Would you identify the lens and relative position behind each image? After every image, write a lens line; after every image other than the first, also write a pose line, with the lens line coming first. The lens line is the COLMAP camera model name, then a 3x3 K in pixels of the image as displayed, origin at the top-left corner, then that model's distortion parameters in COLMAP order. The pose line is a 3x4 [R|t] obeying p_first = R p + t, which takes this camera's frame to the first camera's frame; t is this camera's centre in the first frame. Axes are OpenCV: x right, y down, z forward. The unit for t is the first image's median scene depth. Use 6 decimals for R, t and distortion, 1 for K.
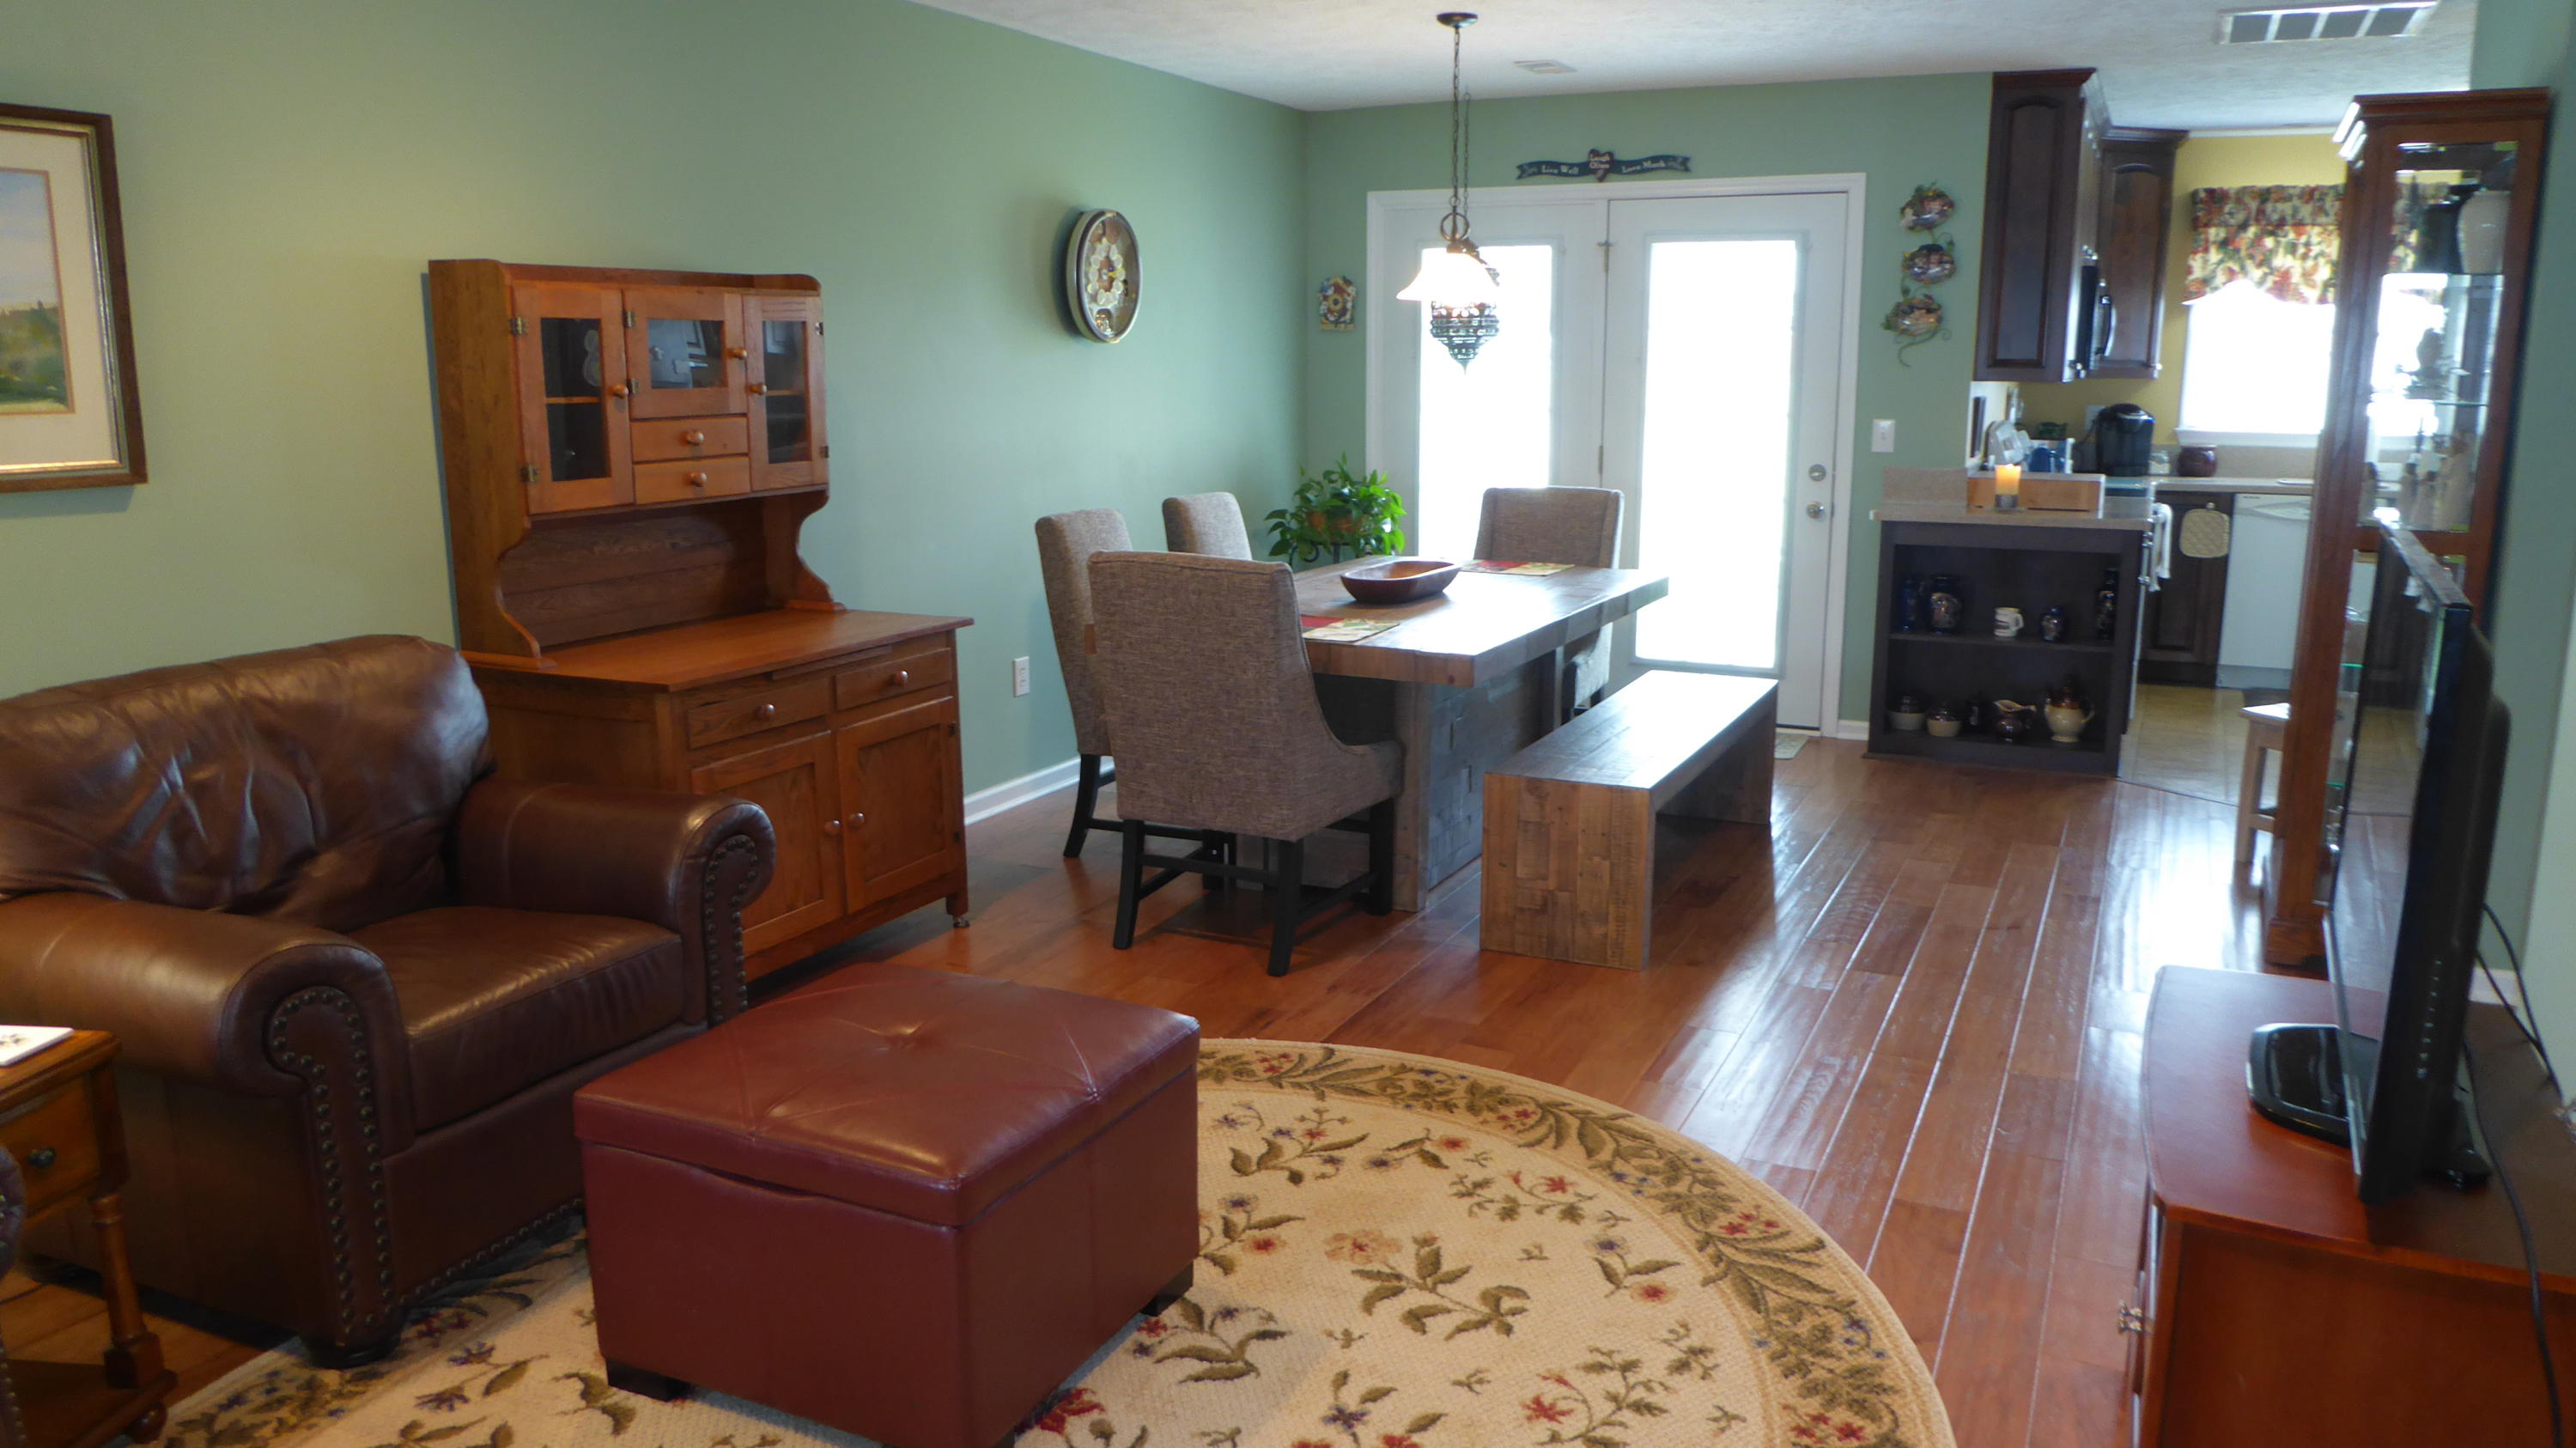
lens RADIAL K [[1838.9, 0, 1308.8], [0, 1838.9, 712.3], [0, 0, 1]] dist [-0.038066, 0.017665]
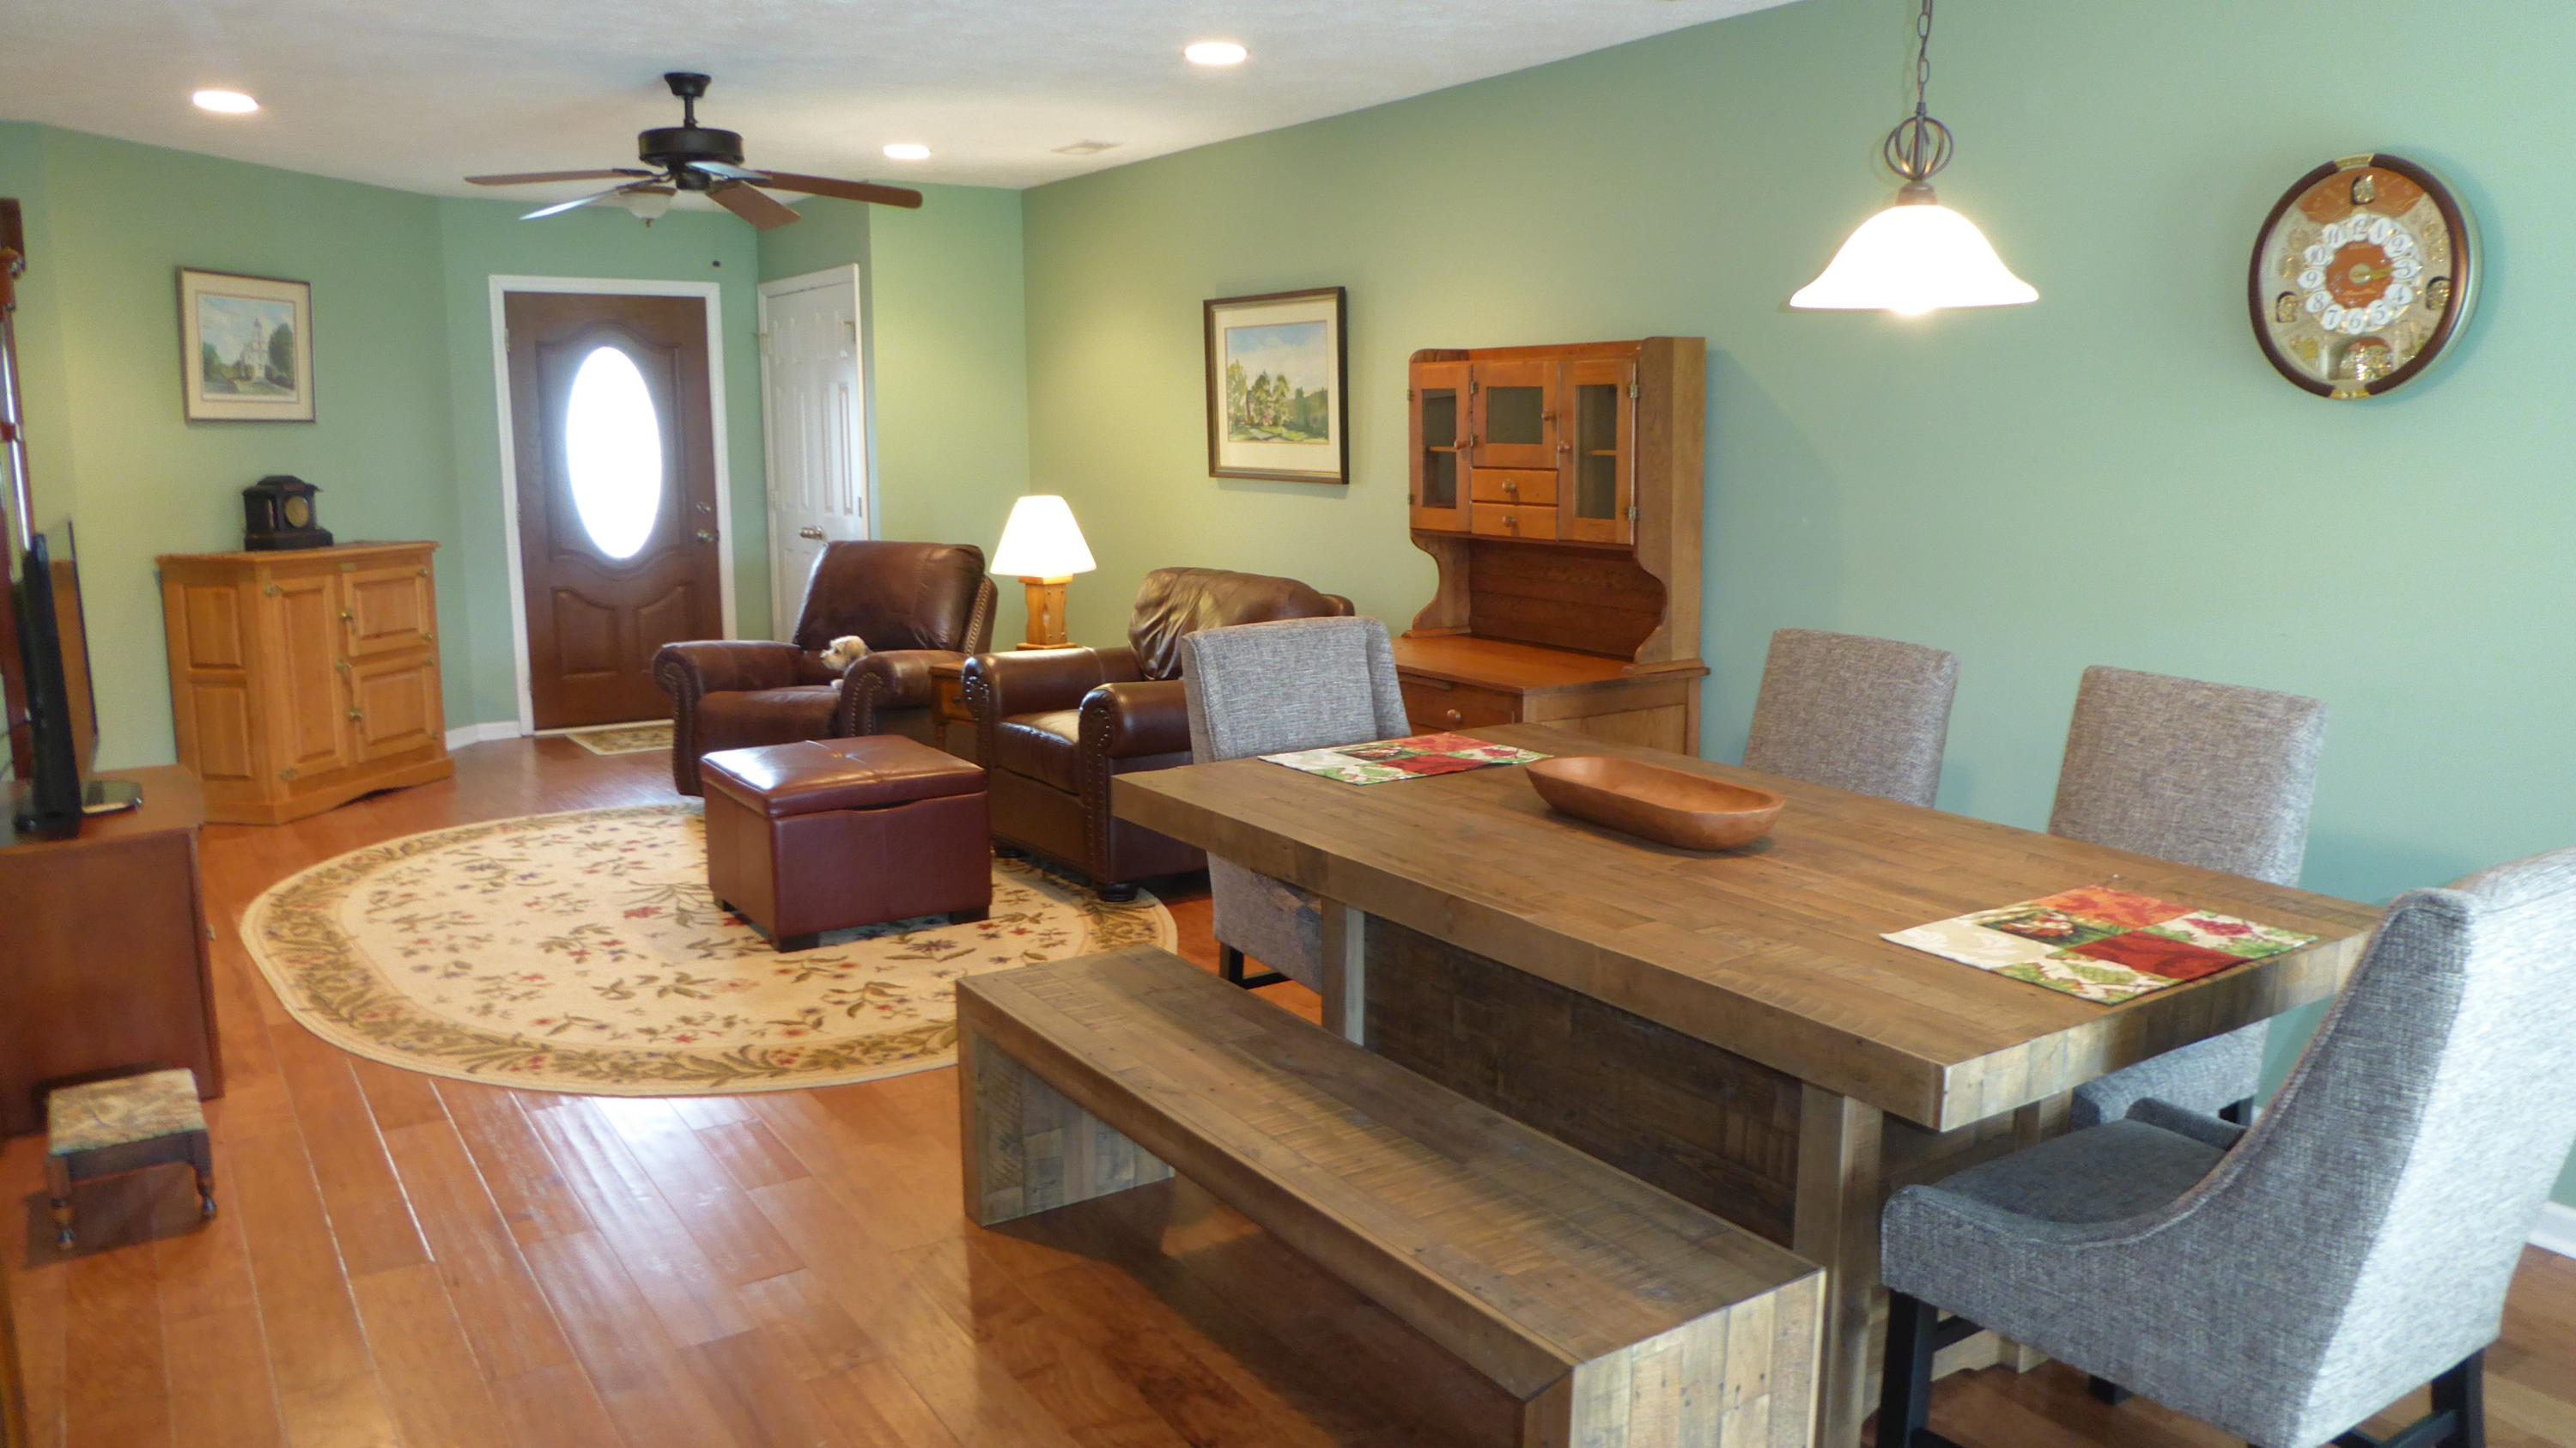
lens RADIAL K [[1832.8, 0, 1308.1], [0, 1832.8, 716.4], [0, 0, 1]] dist [-0.038849, 0.013947]
pose [[-0.517360, 0.139521, -0.844318, 1.018637], [-0.162272, 0.952726, 0.256868, -0.391862], [0.840242, 0.269902, -0.470262, 2.003652]]
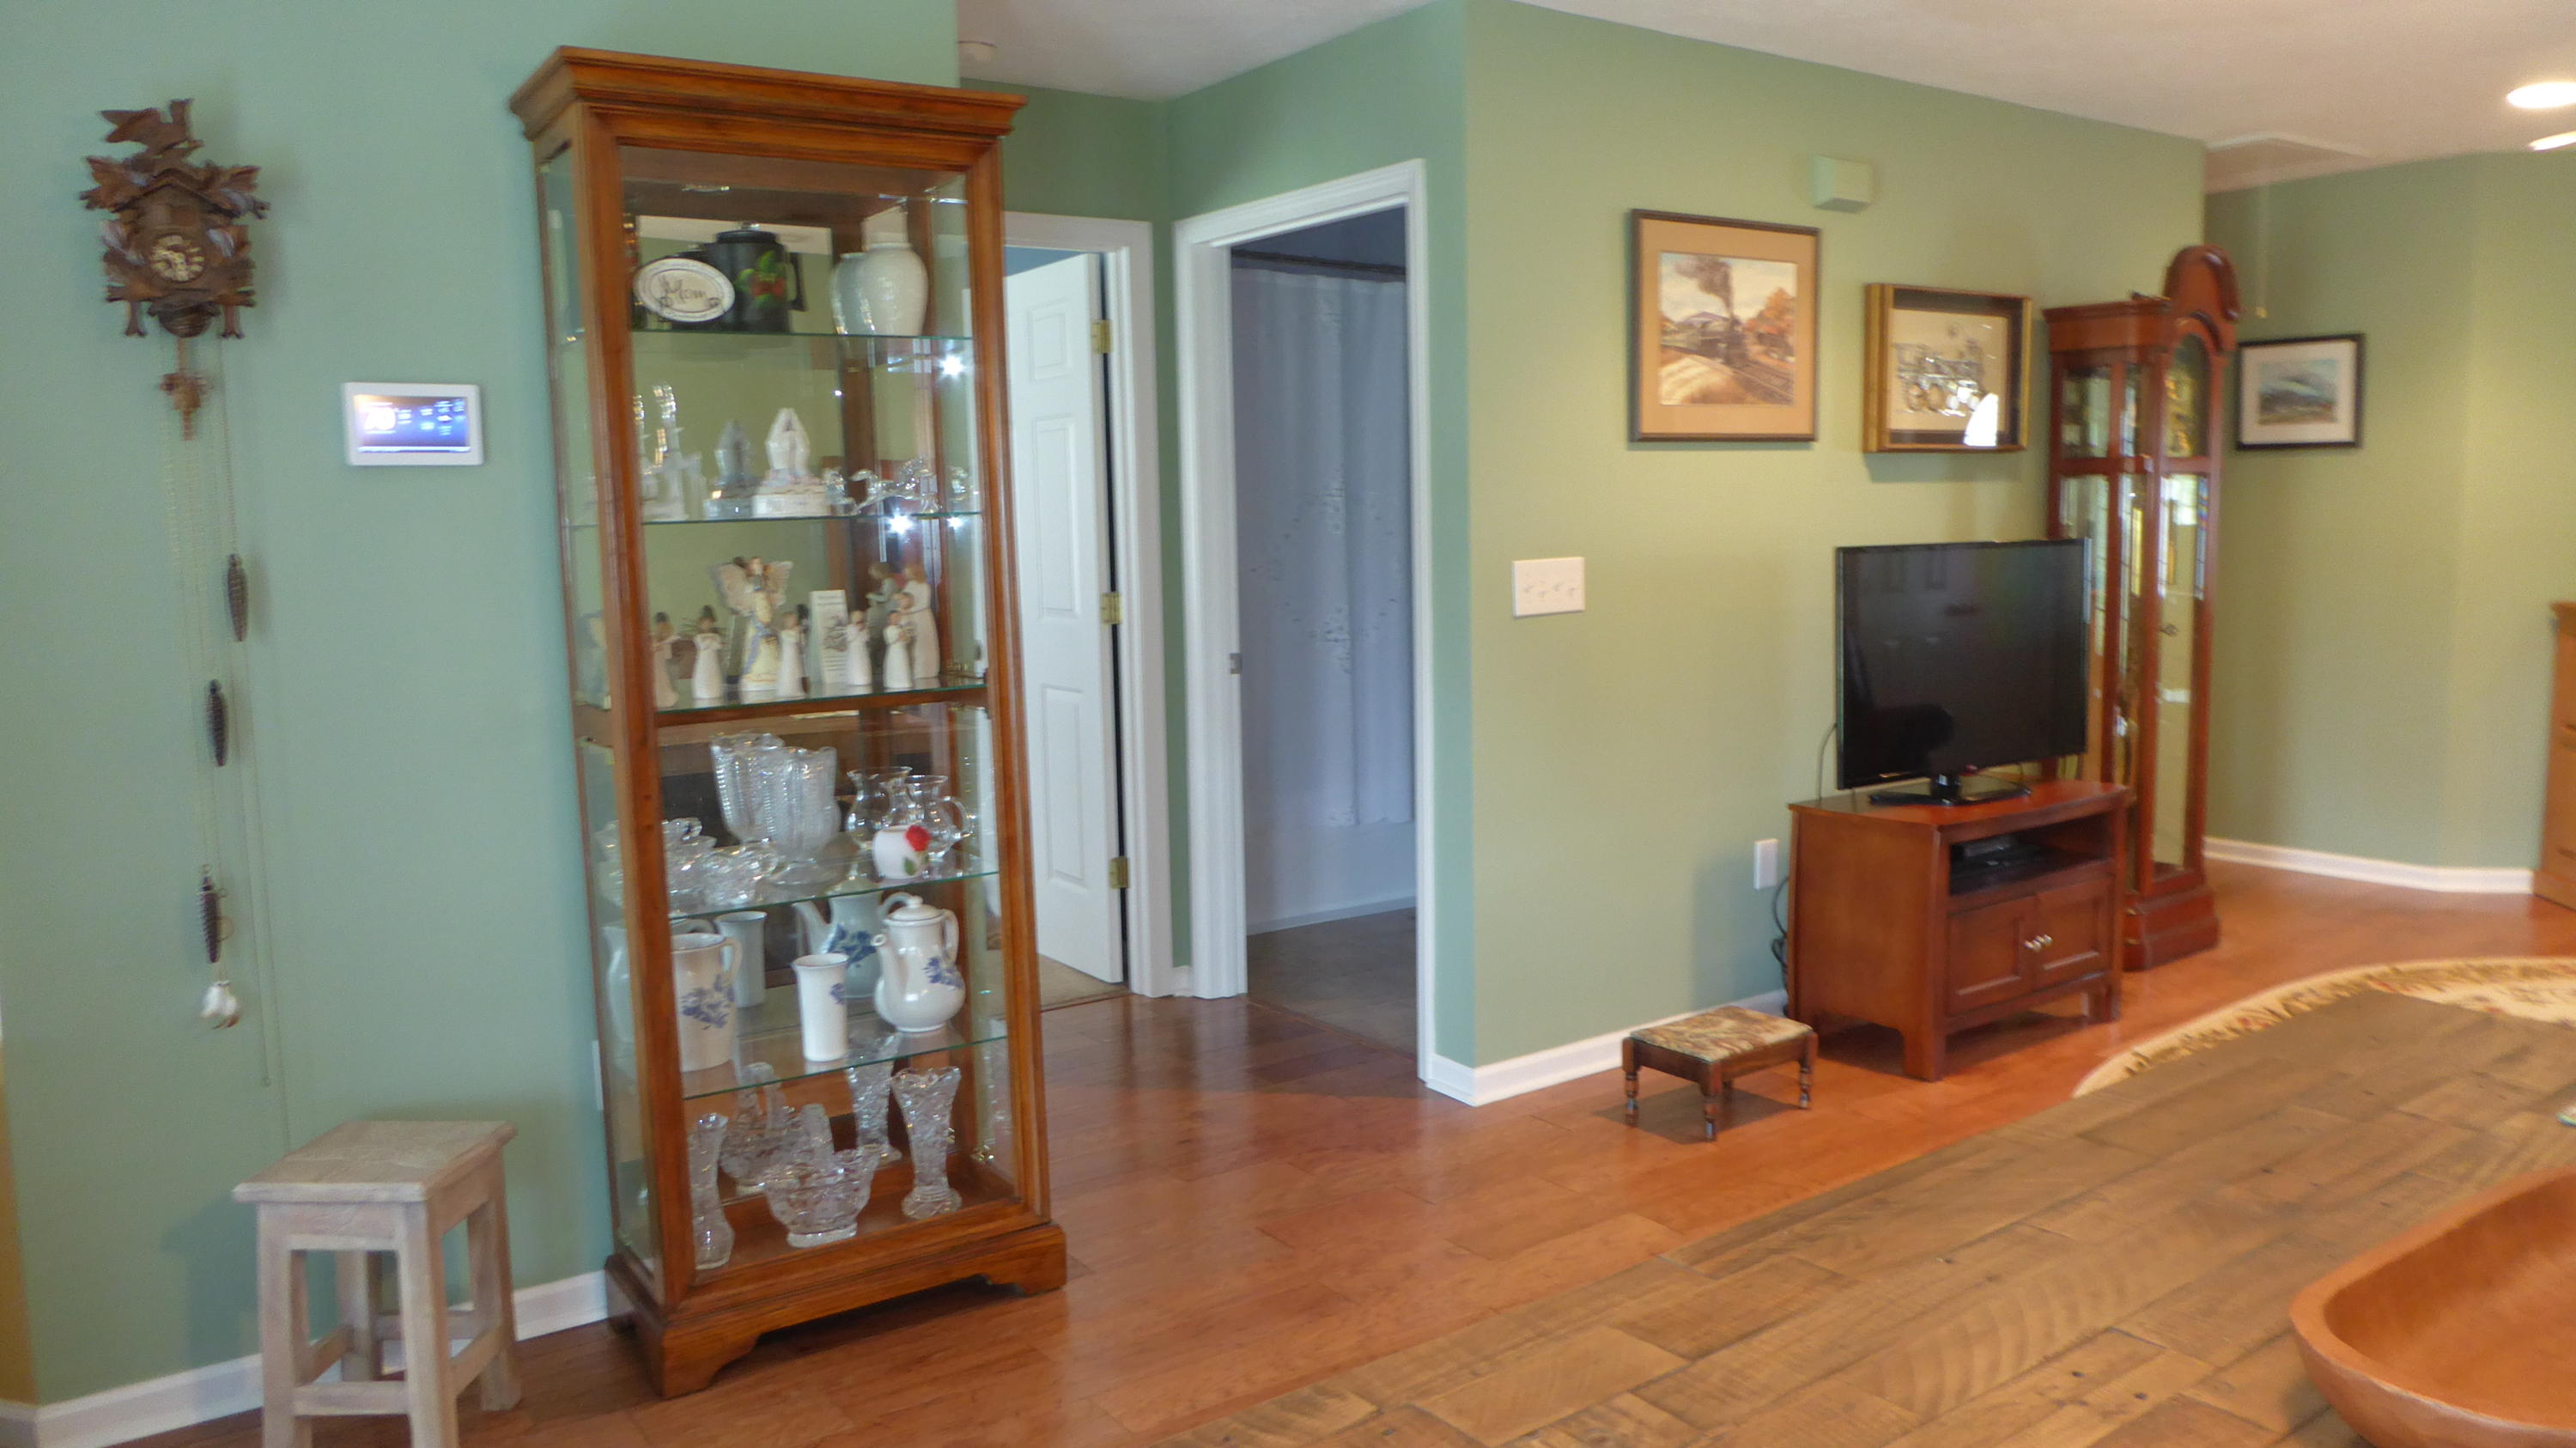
lens RADIAL K [[1838.9, 0, 1308.8], [0, 1838.9, 712.3], [0, 0, 1]] dist [-0.038066, 0.017665]
pose [[-0.876414, -0.048188, 0.479141, 0.153905], [0.101287, 0.954277, 0.281242, -0.380138], [-0.470786, 0.295015, -0.831461, 2.107940]]
